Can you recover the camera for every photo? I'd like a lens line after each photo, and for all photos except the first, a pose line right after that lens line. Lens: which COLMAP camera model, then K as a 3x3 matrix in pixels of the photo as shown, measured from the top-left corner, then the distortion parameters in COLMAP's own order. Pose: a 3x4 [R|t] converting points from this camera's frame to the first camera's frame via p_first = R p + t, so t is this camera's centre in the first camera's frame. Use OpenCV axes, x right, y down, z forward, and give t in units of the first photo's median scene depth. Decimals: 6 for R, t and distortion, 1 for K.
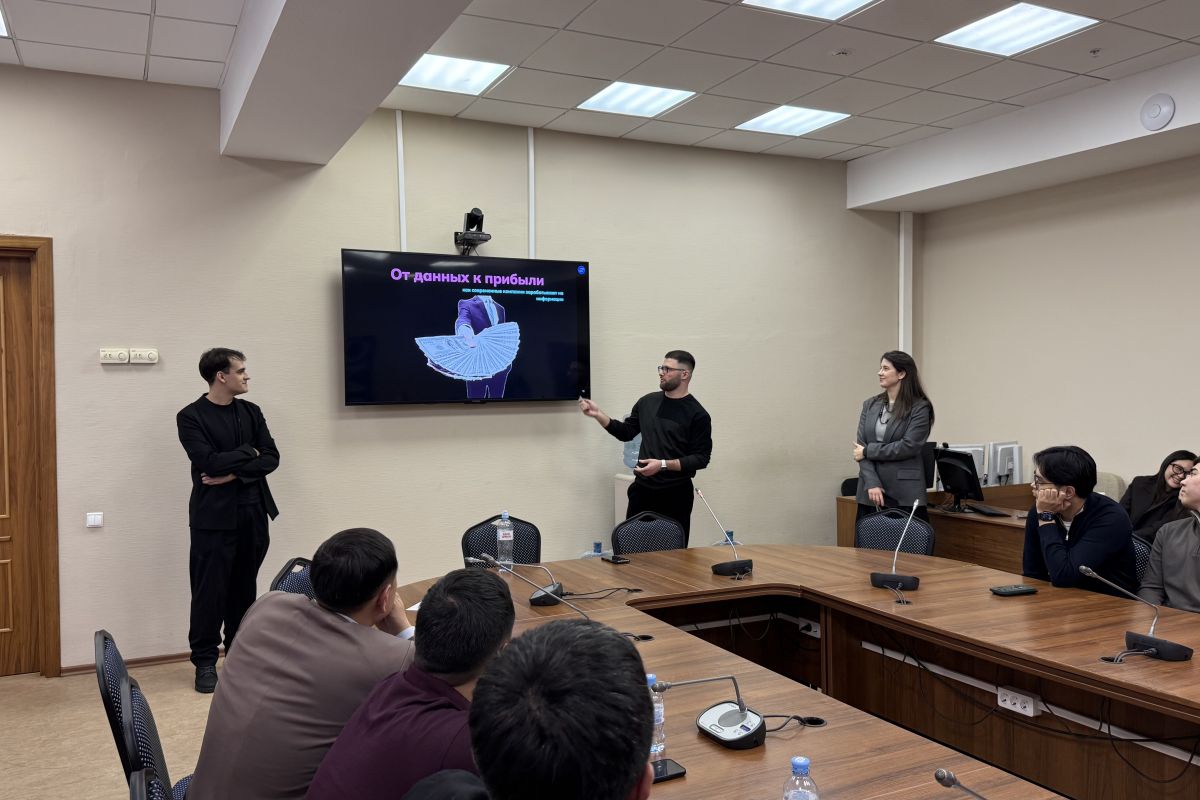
lens RADIAL K [[898.6, 0, 600.0], [0, 898.6, 400.0], [0, 0, 1]] dist [0.119033, -0.218146]
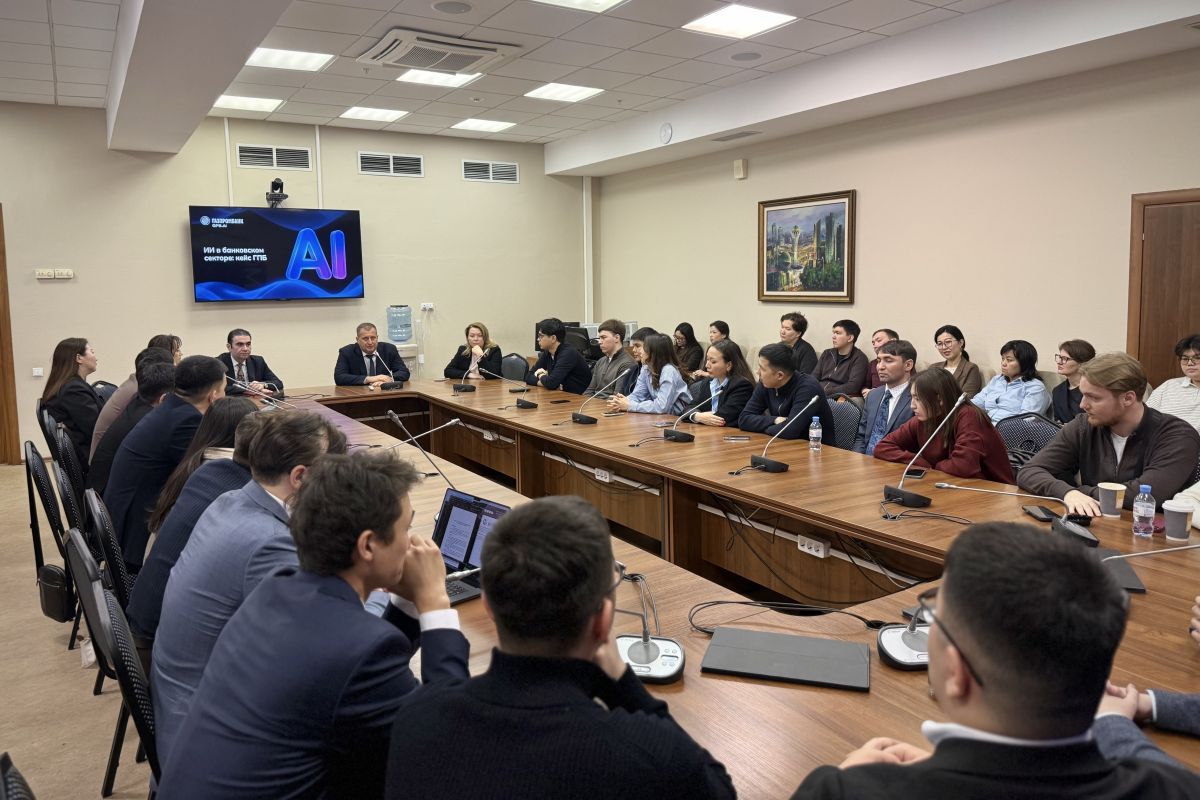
lens RADIAL K [[853.5, 0, 594.2], [0, 853.5, 379.0], [0, 0, 1]] dist [-0.004375, -0.004185]
pose [[0.995614, -0.009409, 0.093081, 0.267622], [0.001483, 0.996393, 0.084849, 0.010240], [-0.093544, -0.084339, 0.992037, -0.547050]]
